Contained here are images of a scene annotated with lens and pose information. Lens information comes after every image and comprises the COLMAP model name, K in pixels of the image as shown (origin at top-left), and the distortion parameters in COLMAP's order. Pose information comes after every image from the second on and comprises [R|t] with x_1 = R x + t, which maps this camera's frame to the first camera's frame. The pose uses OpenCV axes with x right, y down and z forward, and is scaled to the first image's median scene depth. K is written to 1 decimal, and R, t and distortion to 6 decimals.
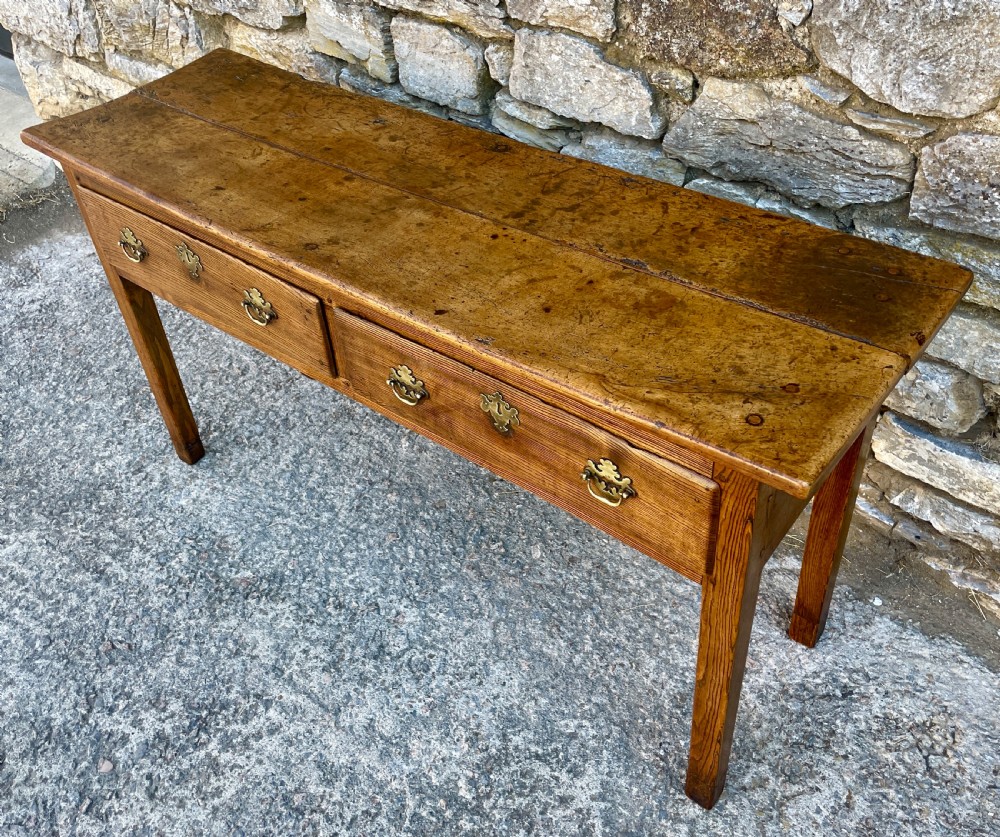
lens RADIAL K [[952.5, 0, 492.7], [0, 952.5, 387.6], [0, 0, 1]] dist [0.034367, 0.000000]
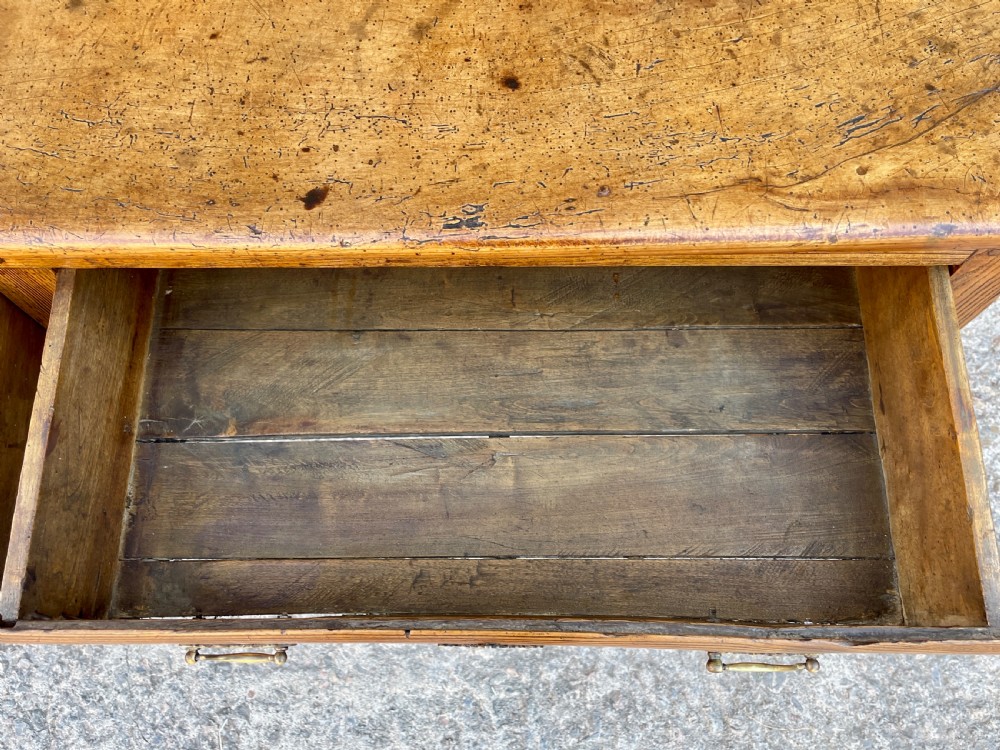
lens RADIAL K [[776.2, 0, 491.5], [0, 776.2, 373.1], [0, 0, 1]] dist [0.078503, -0.114979]
pose [[0.786501, -0.555711, 0.269447, -0.098601], [0.382985, 0.781133, 0.493106, -0.119782], [-0.484498, -0.284634, 0.827191, 0.465485]]
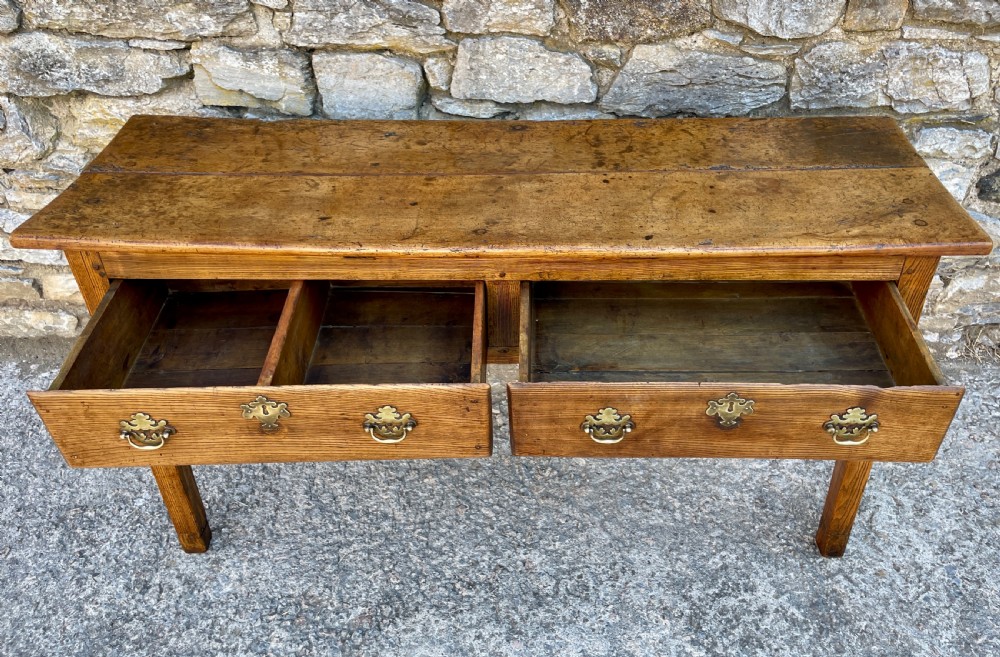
lens RADIAL K [[813.4, 0, 535.1], [0, 813.4, 262.8], [0, 0, 1]] dist [0.057315, -0.067395]
pose [[0.785412, -0.292099, 0.545715, -0.542683], [0.363523, 0.931257, -0.024731, -0.055974], [-0.500977, 0.217804, 0.837606, 0.157607]]
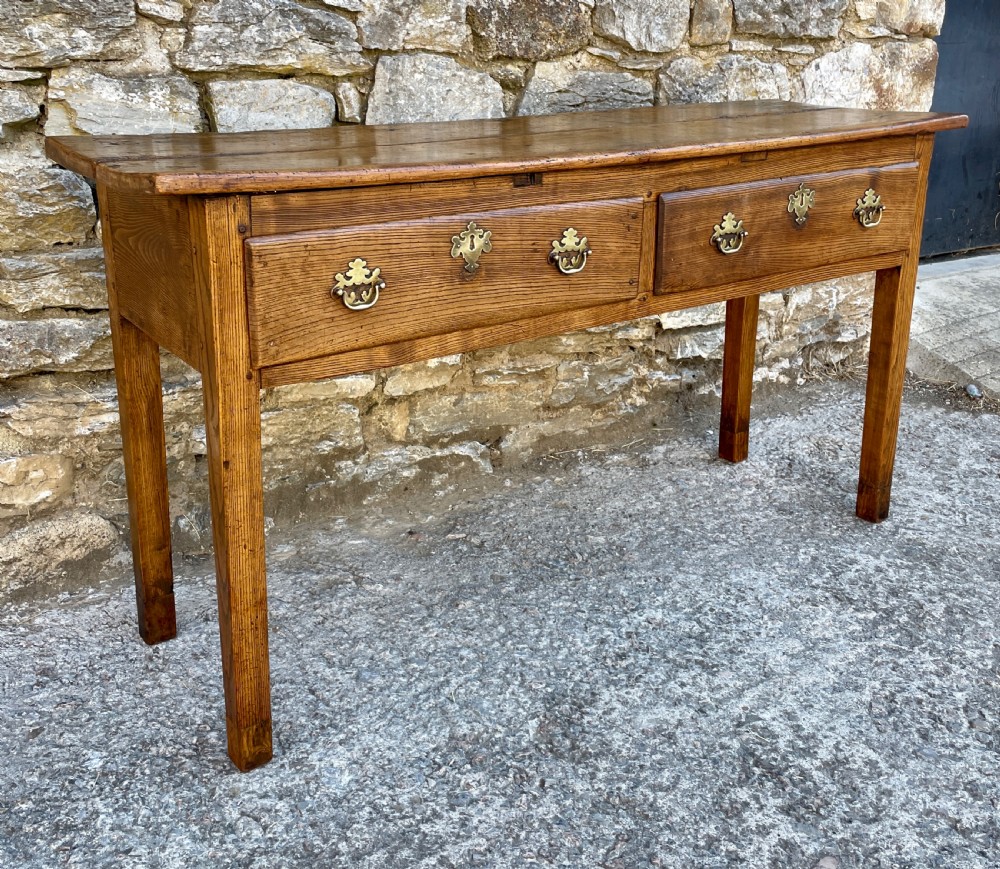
lens RADIAL K [[1121.7, 0, 482.5], [0, 1121.7, 329.3], [0, 0, 1]] dist [0.042253, 0.000000]
pose [[0.279660, -0.194704, 0.940149, -1.149796], [0.601811, 0.798522, -0.013644, -0.056014], [-0.748073, 0.569608, 0.340490, 0.671363]]
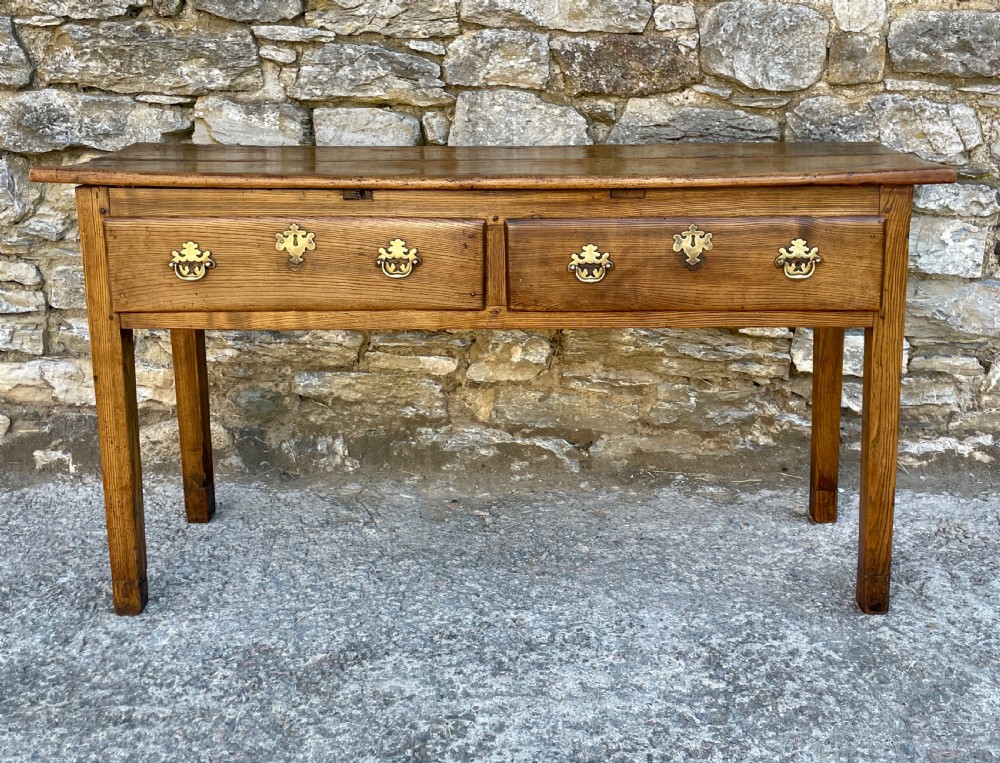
lens RADIAL K [[1095.6, 0, 545.1], [0, 1095.6, 255.0], [0, 0, 1]] dist [0.046526, 0.000000]
pose [[0.785448, -0.058097, 0.616195, -0.775834], [0.362274, 0.850373, -0.381605, 0.387156], [-0.501825, 0.522962, 0.688971, 0.077731]]
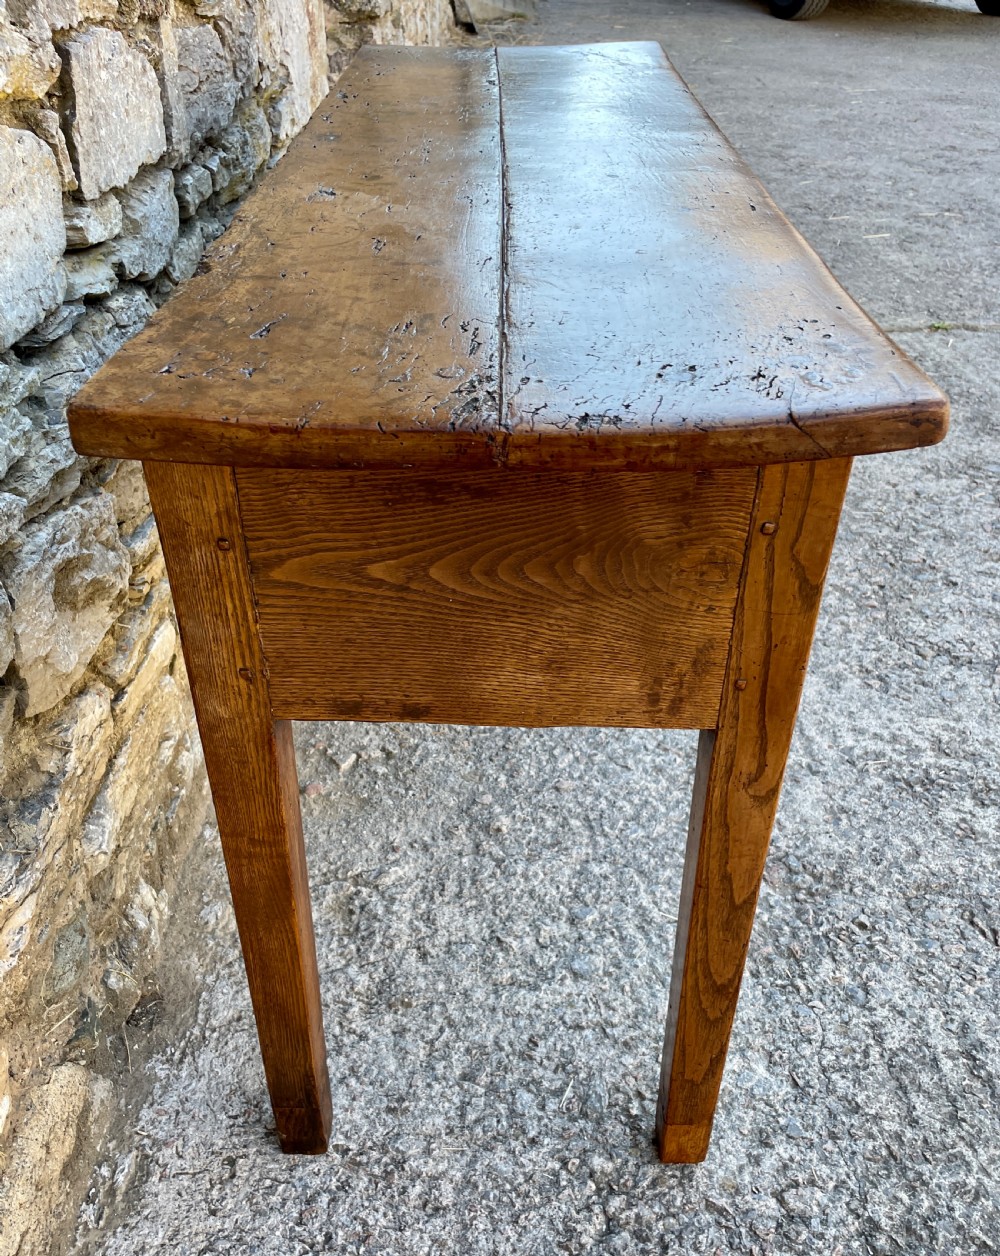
lens RADIAL K [[1119.1, 0, 471.6], [0, 1119.1, 718.4], [0, 0, 1]] dist [0.069819, -0.075590]
pose [[-0.604377, -0.418924, 0.677666, -0.689799], [0.554638, 0.389380, 0.735364, -0.568635], [-0.571931, 0.820296, -0.002981, 1.182994]]
